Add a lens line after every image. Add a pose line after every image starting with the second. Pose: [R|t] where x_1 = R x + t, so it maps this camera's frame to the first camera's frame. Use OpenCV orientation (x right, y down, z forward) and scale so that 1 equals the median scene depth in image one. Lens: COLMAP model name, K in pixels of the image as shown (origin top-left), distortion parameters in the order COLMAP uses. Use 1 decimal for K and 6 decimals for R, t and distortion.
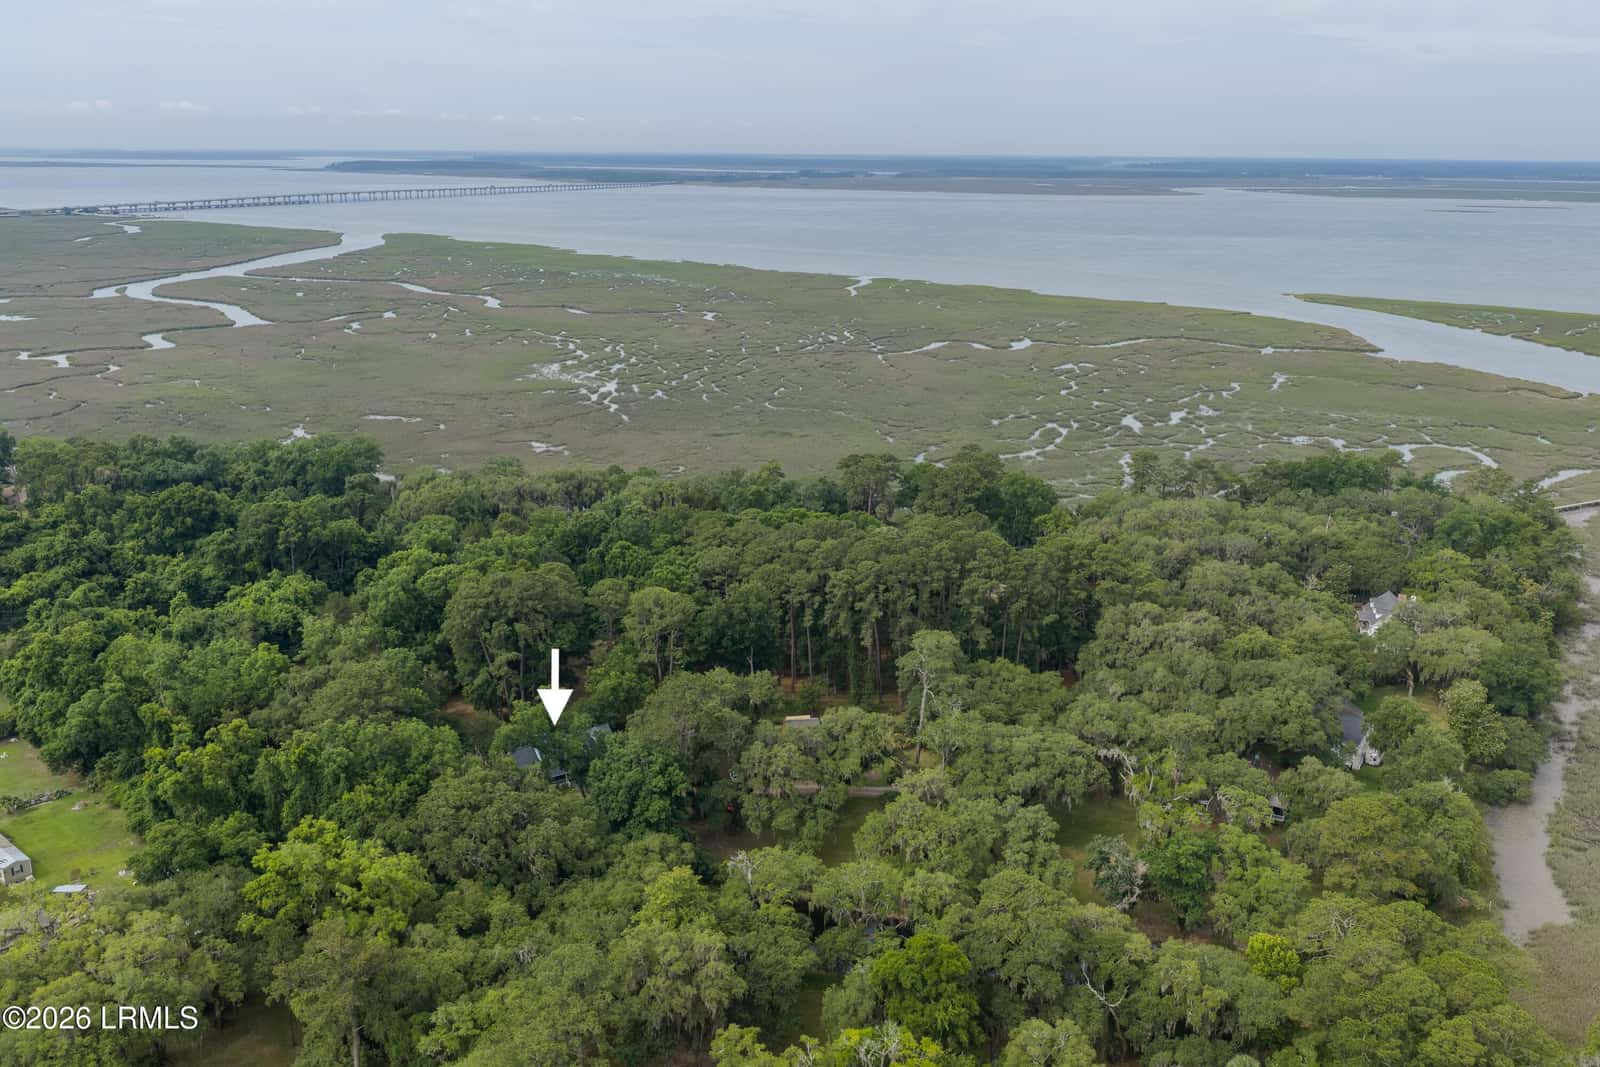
lens RADIAL K [[1320.5, 0, 809.5], [0, 1320.5, 536.9], [0, 0, 1]] dist [0.029711, -0.055174]
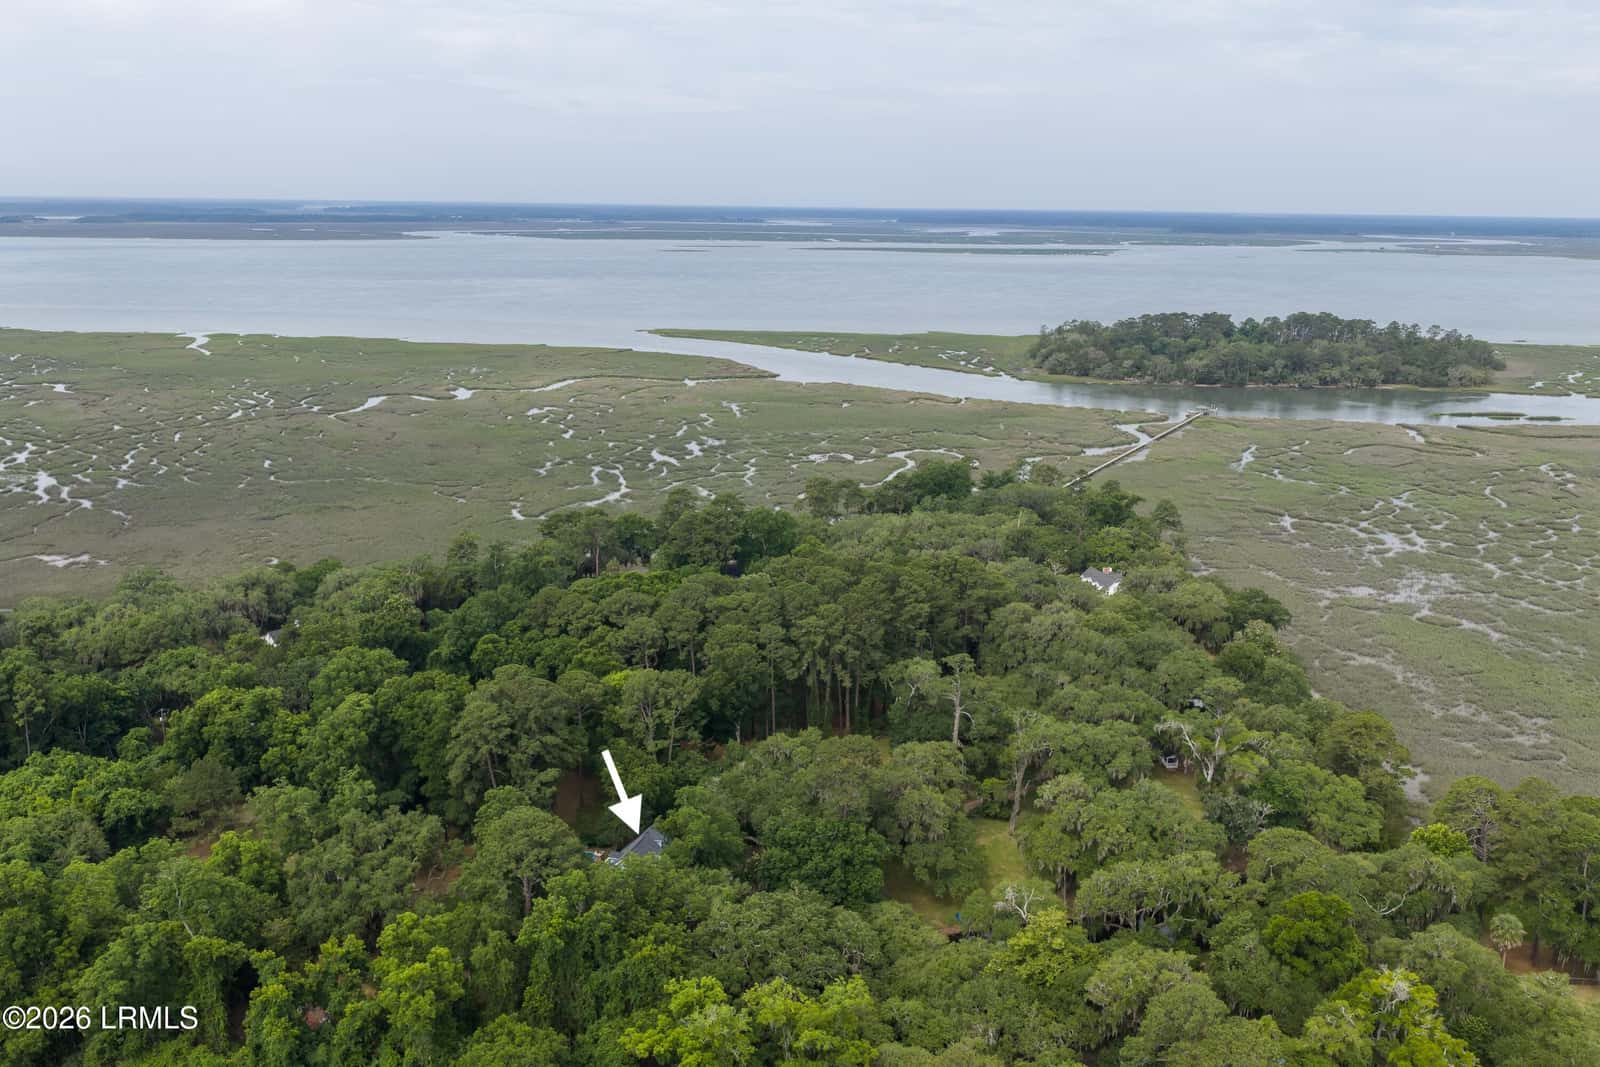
lens RADIAL K [[1320.5, 0, 807.8], [0, 1320.5, 532.1], [0, 0, 1]] dist [0.029711, -0.055174]
pose [[0.834615, -0.131070, 0.535013, -0.413623], [0.149248, 0.988755, 0.009405, -0.039691], [-0.530230, 0.072000, 0.844791, 0.122271]]
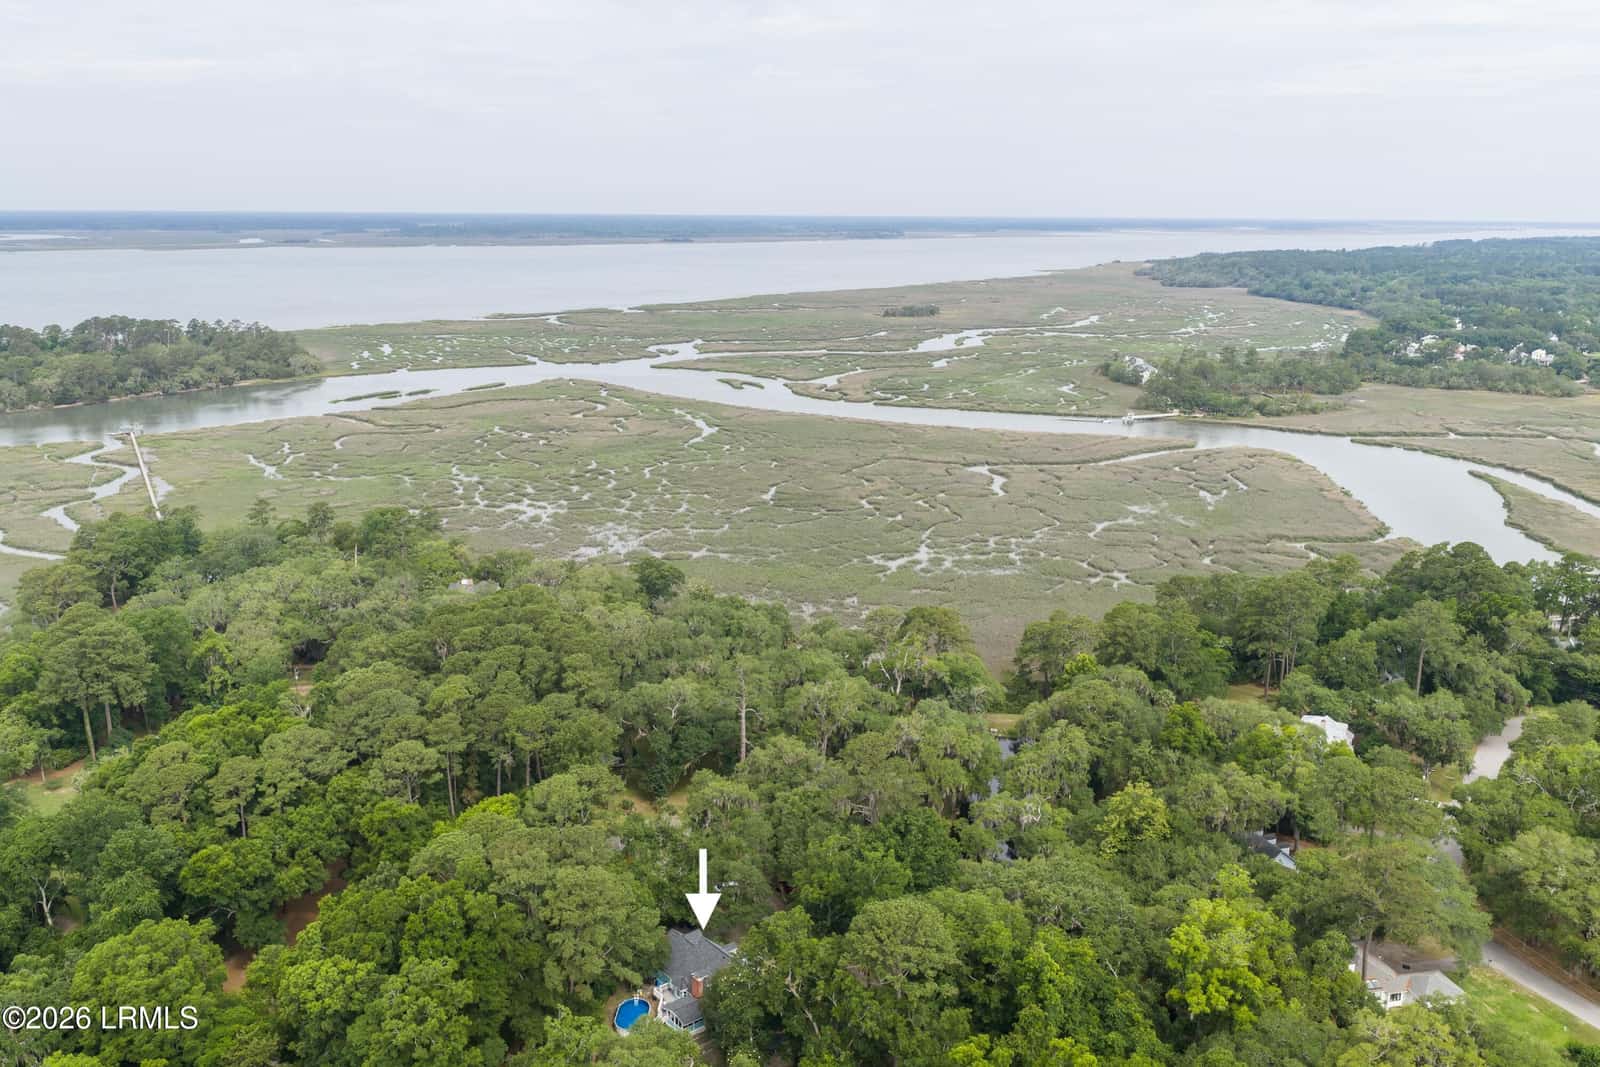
lens RADIAL K [[1320.5, 0, 802.6], [0, 1320.5, 534.3], [0, 0, 1]] dist [0.029711, -0.055174]
pose [[-0.030911, -0.246449, 0.968663, -0.676333], [0.274849, 0.929670, 0.245299, -0.197070], [-0.960990, 0.273819, 0.038999, 0.650183]]
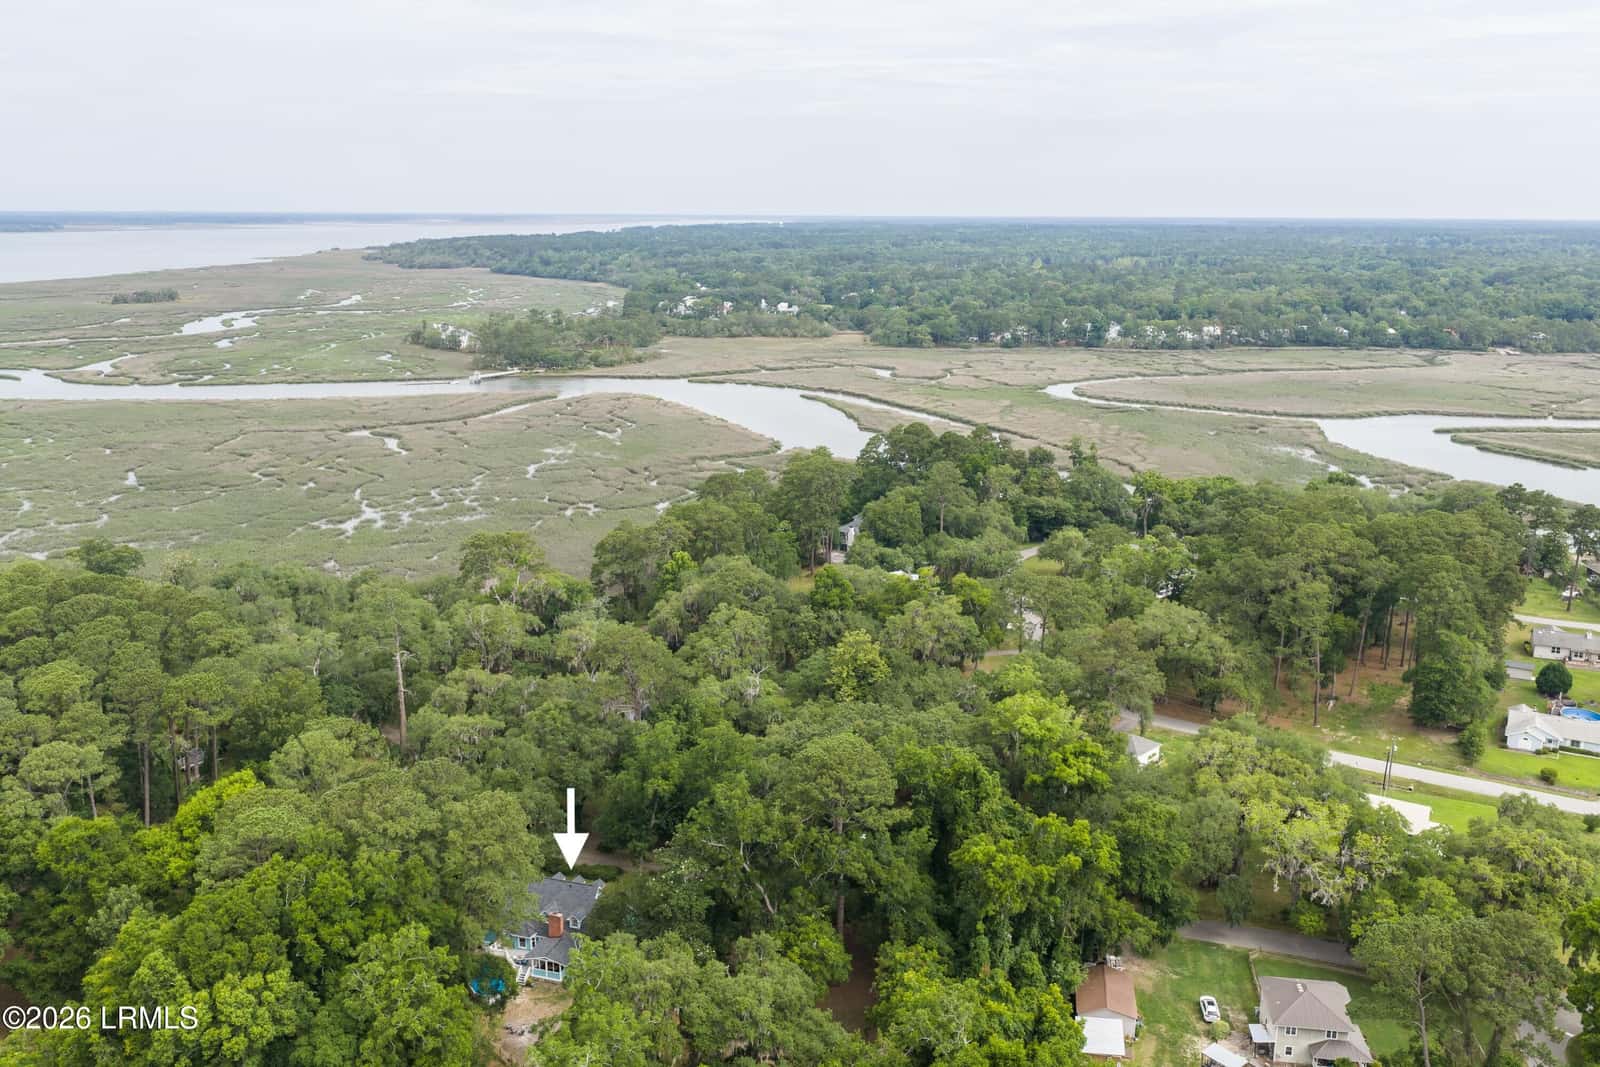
lens RADIAL K [[1320.5, 0, 802.8], [0, 1320.5, 529.1], [0, 0, 1]] dist [0.029711, -0.055174]
pose [[-0.578500, -0.201869, 0.790308, -0.580775], [0.220001, 0.894370, 0.389489, -0.191609], [-0.785453, 0.399189, -0.472982, 0.877629]]
